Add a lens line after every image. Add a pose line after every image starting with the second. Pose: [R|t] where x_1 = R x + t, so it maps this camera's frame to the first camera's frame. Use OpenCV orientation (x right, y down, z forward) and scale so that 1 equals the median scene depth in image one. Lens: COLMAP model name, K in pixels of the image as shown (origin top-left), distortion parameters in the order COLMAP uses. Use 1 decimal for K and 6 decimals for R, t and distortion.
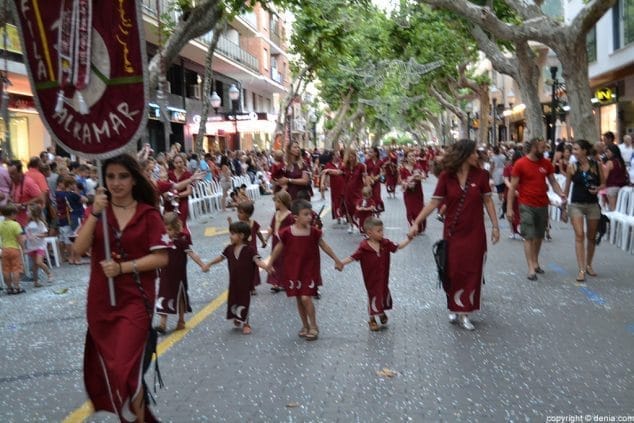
lens RADIAL K [[772.8, 0, 335.9], [0, 772.8, 206.9], [0, 0, 1]] dist [-0.046305, 0.000000]
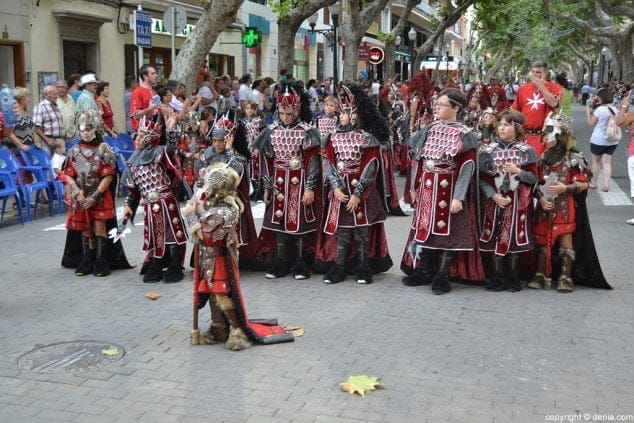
lens RADIAL K [[772.8, 0, 315.2], [0, 772.8, 208.0], [0, 0, 1]] dist [-0.046305, 0.000000]
pose [[0.978723, 0.072503, -0.191948, -0.036756], [-0.054829, 0.993885, 0.095844, 0.037530], [0.197724, -0.083281, 0.976714, -0.473143]]
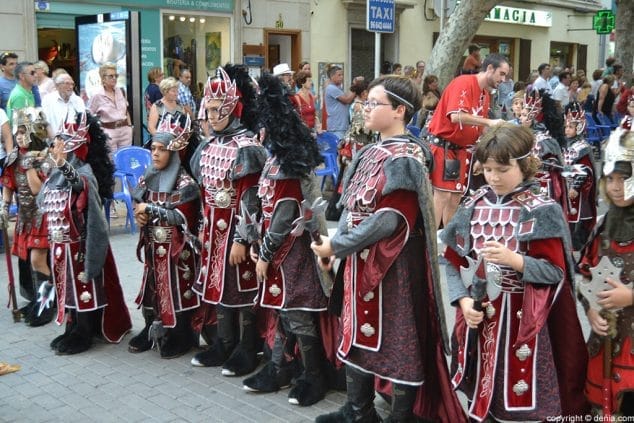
lens RADIAL K [[772.8, 0, 316.2], [0, 772.8, 212.2], [0, 0, 1]] dist [-0.046305, 0.000000]
pose [[0.742629, 0.156682, -0.651117, -0.002940], [-0.079775, 0.986021, 0.146285, 0.031123], [0.664935, -0.056693, 0.744746, -0.400197]]
